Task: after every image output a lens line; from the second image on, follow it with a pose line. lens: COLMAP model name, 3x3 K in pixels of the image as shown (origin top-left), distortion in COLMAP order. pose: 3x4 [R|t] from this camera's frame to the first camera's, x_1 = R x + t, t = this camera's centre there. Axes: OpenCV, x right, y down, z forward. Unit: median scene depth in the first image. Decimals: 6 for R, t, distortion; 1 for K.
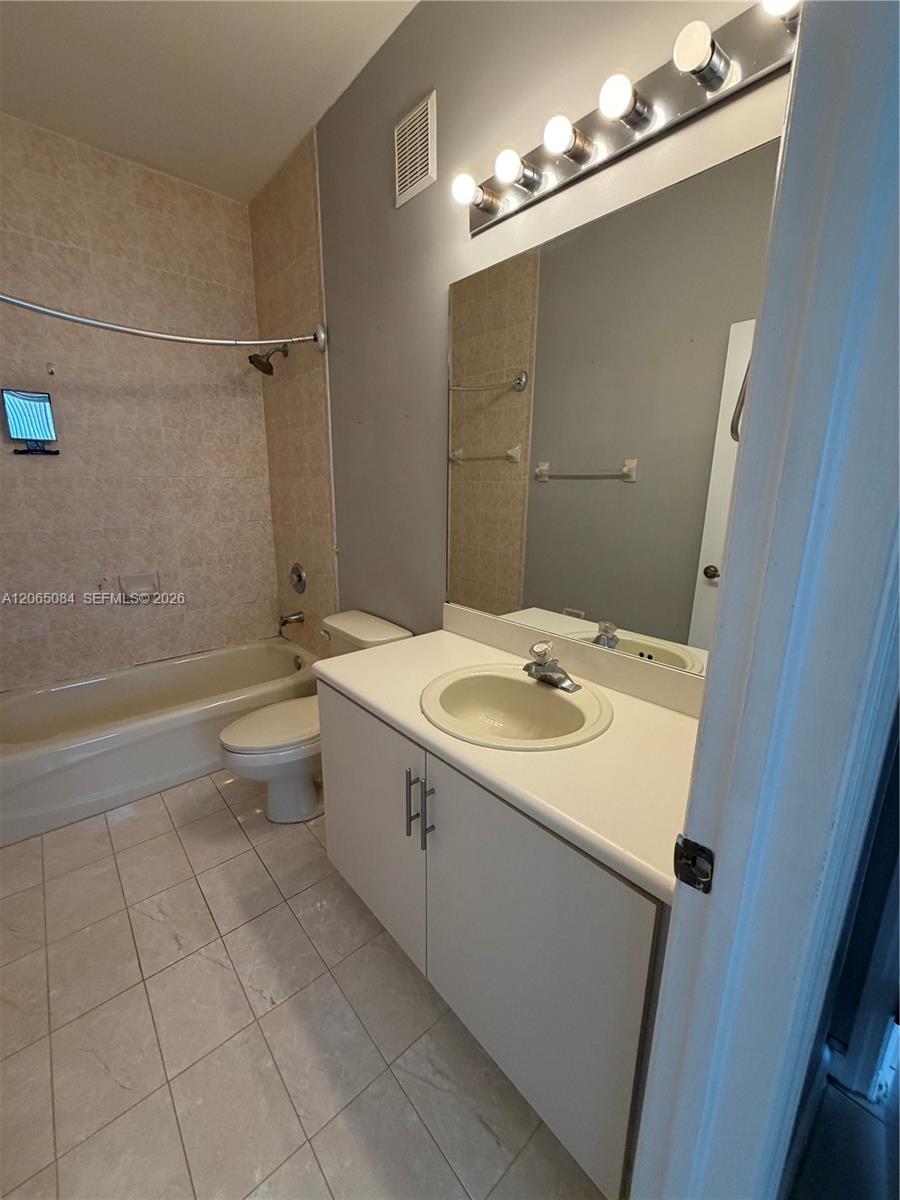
lens RADIAL K [[474.9, 0, 447.3], [0, 474.9, 594.2], [0, 0, 1]] dist [0.000167, 0.000244]
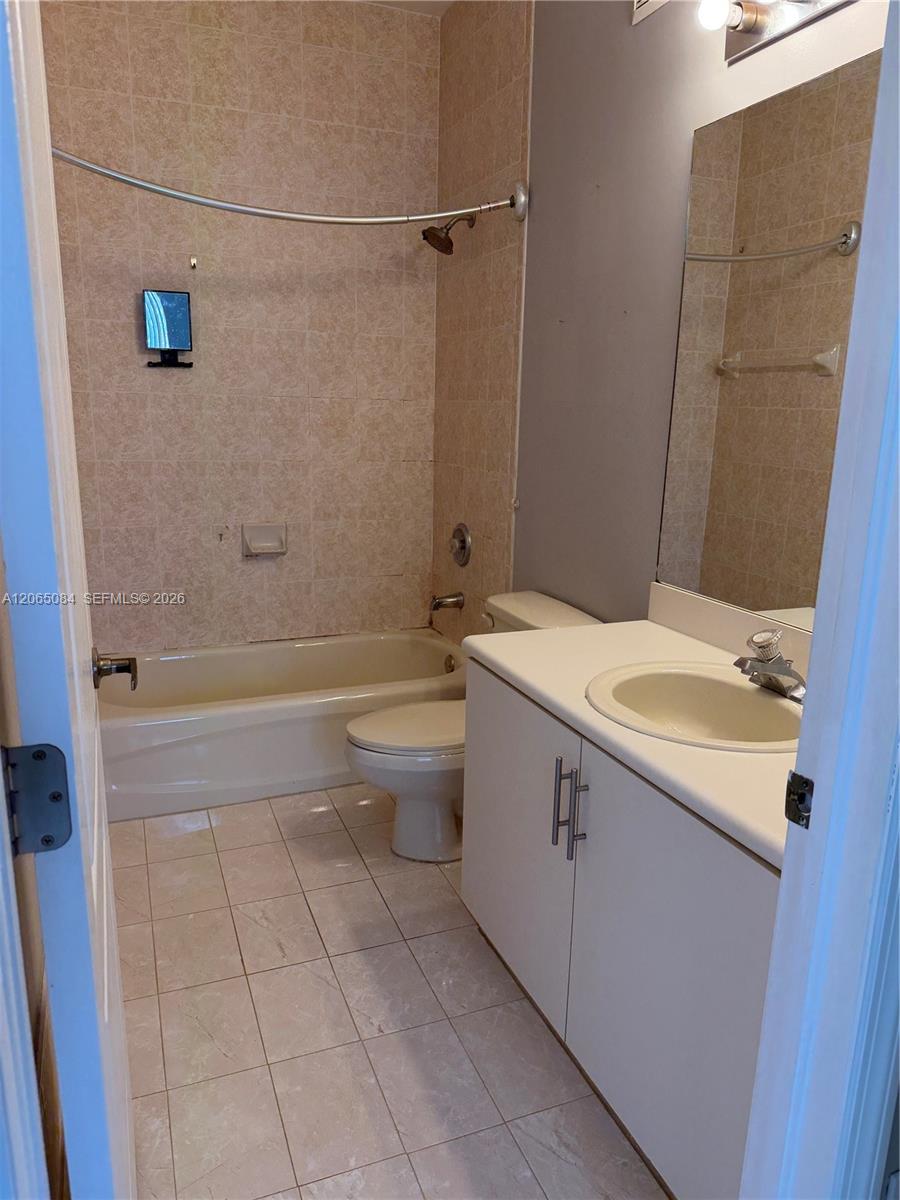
lens RADIAL K [[819.9, 0, 445.5], [0, 819.9, 597.6], [0, 0, 1]] dist [0.097776, -0.140442]
pose [[0.942658, 0.086013, -0.322487, 0.075332], [-0.087935, 0.996089, 0.008631, 0.044119], [0.321968, 0.020222, 0.946535, -0.186425]]
